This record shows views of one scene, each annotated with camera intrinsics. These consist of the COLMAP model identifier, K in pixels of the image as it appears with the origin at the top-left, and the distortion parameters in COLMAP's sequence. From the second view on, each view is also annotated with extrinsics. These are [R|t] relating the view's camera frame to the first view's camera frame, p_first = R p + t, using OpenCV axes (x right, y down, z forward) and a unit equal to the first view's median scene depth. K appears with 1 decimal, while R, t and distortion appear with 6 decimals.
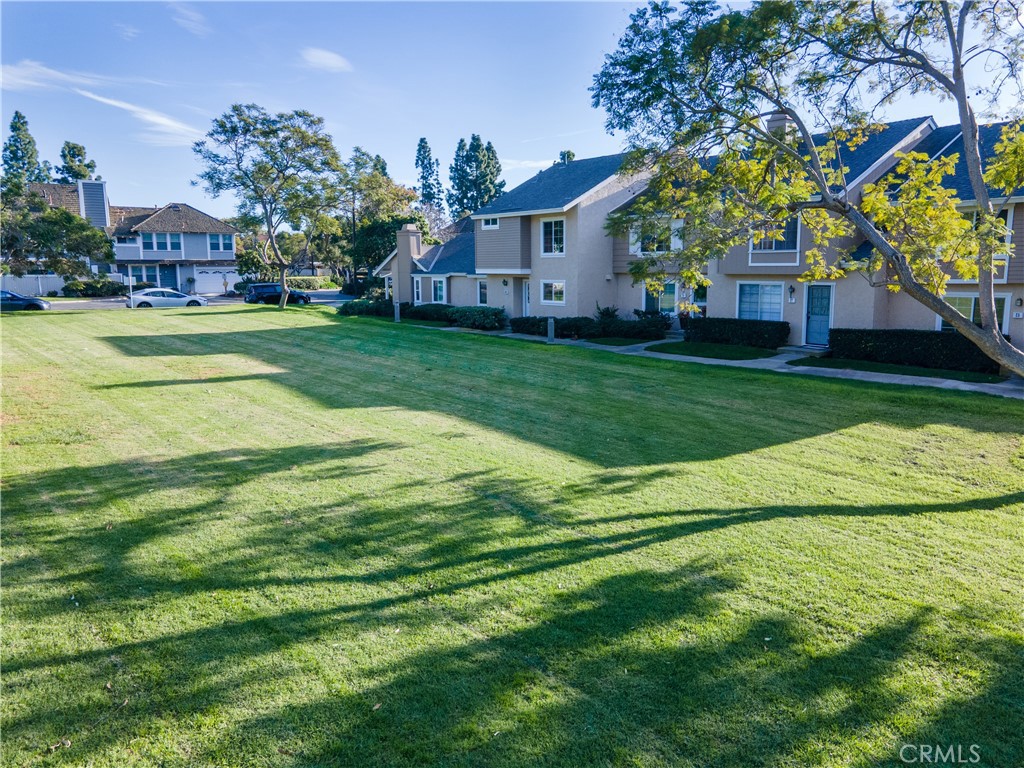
lens RADIAL K [[780.8, 0, 512.0], [0, 780.8, 384.0], [0, 0, 1]] dist [0.063701, 0.003376]
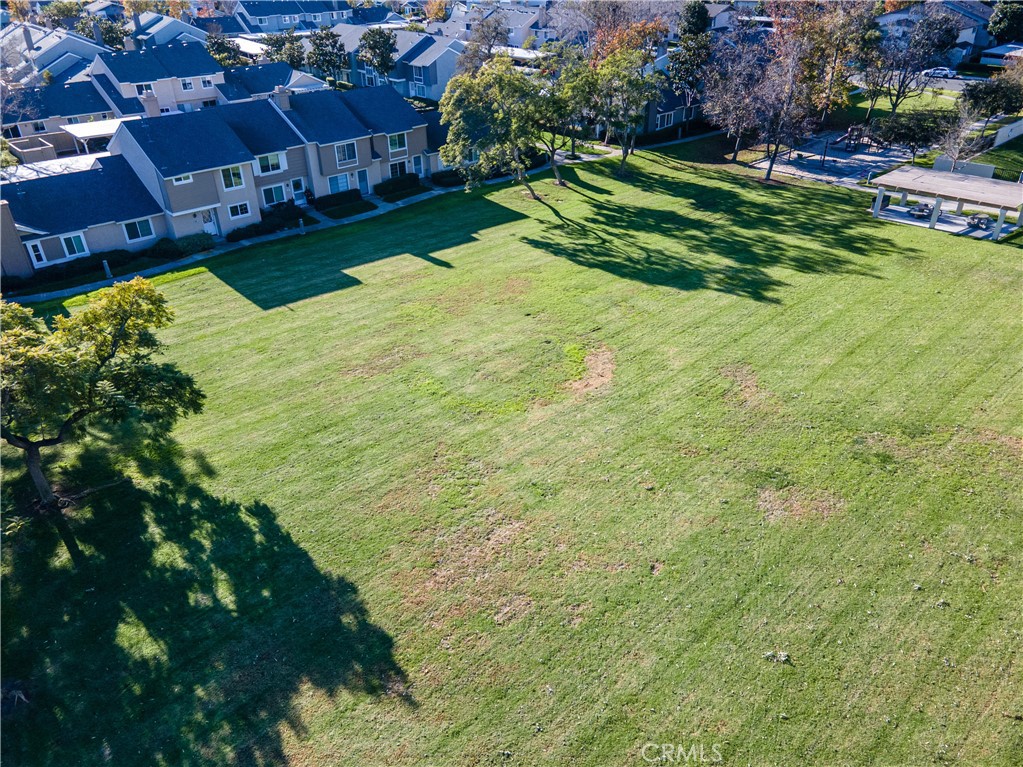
lens RADIAL K [[780.0, 0, 511.5], [0, 780.0, 383.5], [0, 0, 1]] dist [0.063701, 0.003376]
pose [[-0.109386, -0.484161, 0.868115, -1.704999], [0.168841, 0.851614, 0.496233, -0.551837], [-0.979555, 0.200854, -0.011408, 0.507766]]
